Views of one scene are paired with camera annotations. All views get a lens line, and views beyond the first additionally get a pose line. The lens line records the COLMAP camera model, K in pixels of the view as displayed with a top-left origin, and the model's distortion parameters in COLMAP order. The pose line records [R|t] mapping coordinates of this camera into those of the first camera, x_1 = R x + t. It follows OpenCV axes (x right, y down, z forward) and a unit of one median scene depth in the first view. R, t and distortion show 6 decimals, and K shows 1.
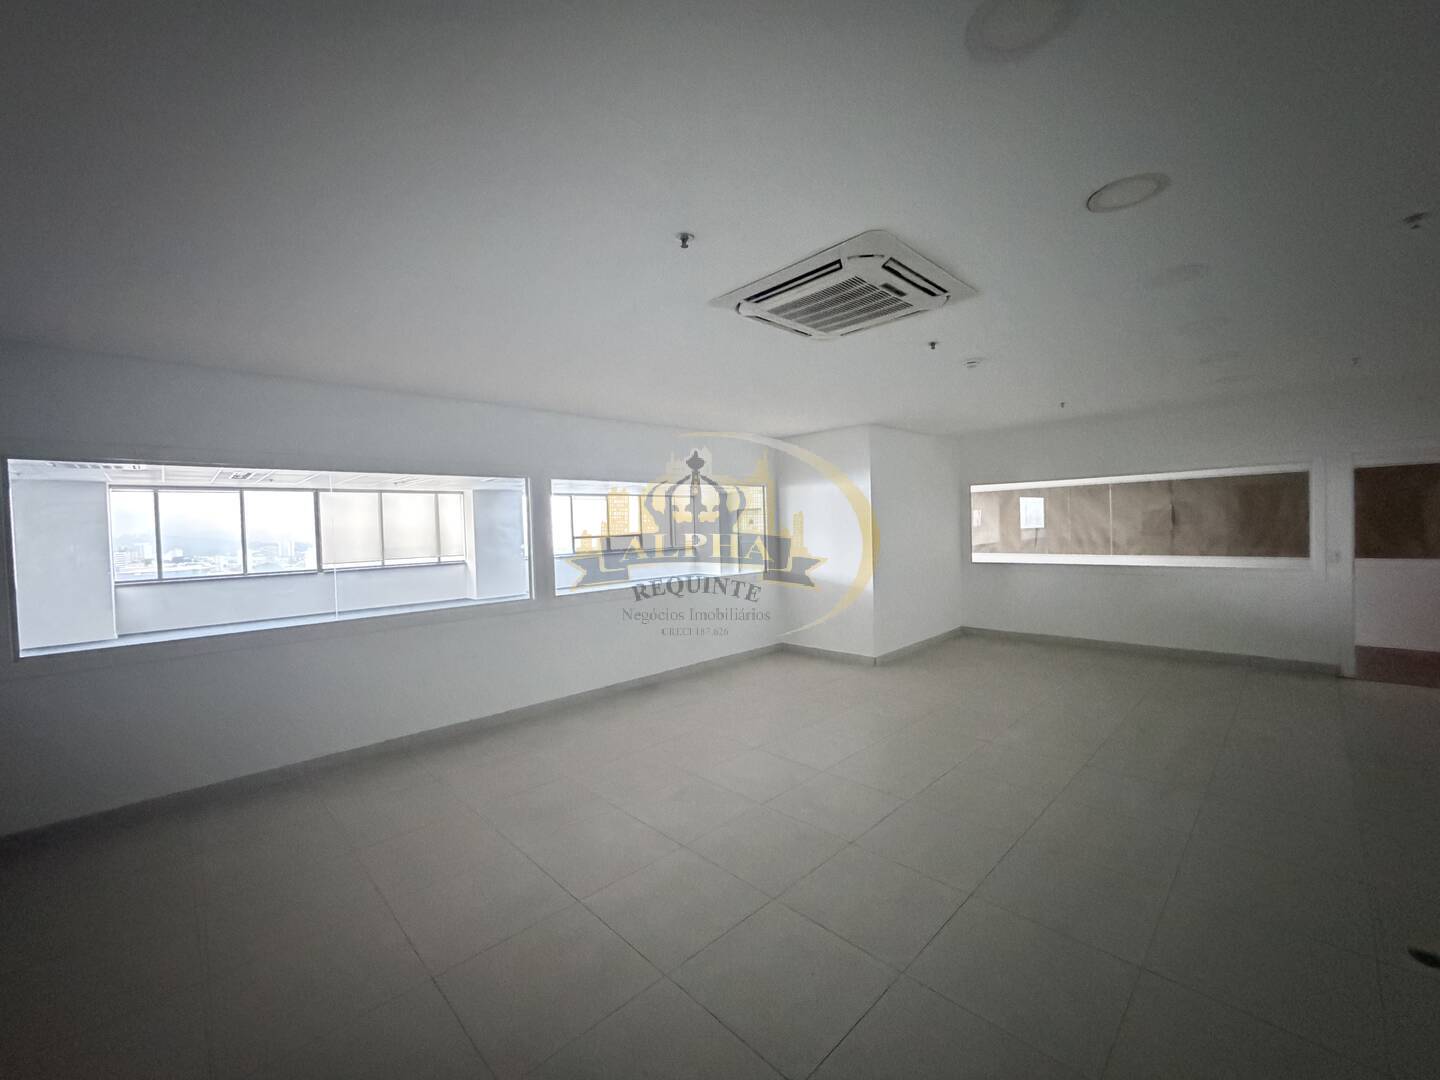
lens RADIAL K [[575.9, 0, 720.0], [0, 575.9, 540.0], [0, 0, 1]] dist [0.001721, 0.000094]
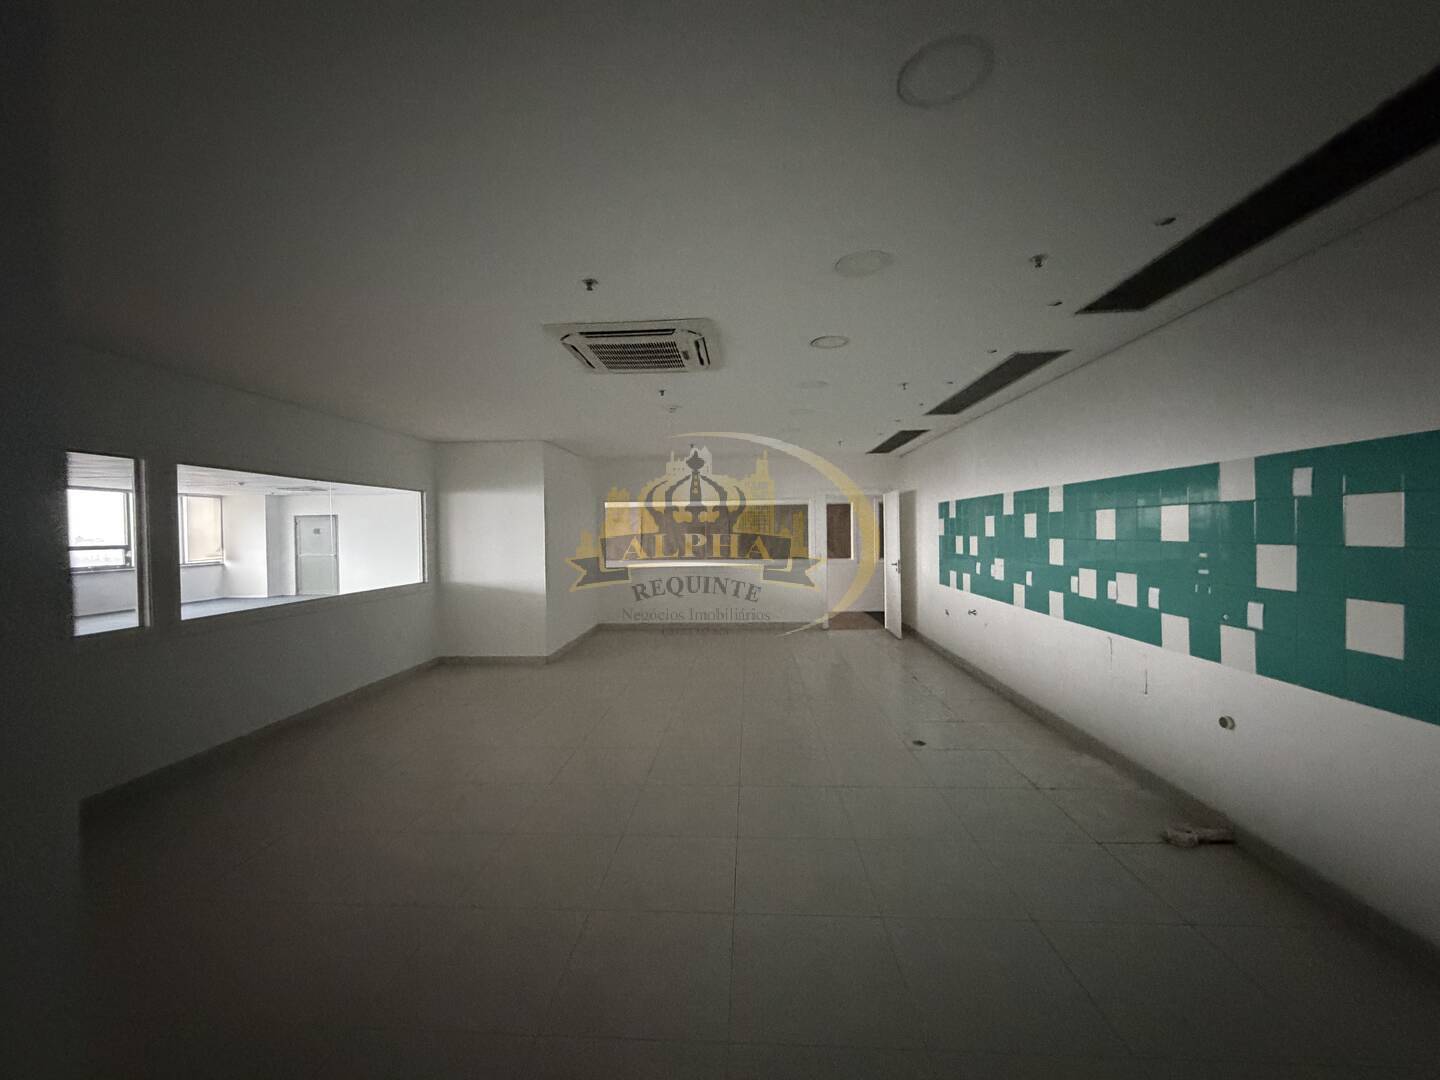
lens RADIAL K [[575.9, 0, 720.0], [0, 575.9, 540.0], [0, 0, 1]] dist [0.001721, 0.000094]
pose [[0.733992, 0.008886, 0.679100, -0.290078], [0.008626, 0.999712, -0.022405, 0.015762], [-0.679104, 0.022304, 0.733703, -0.019562]]
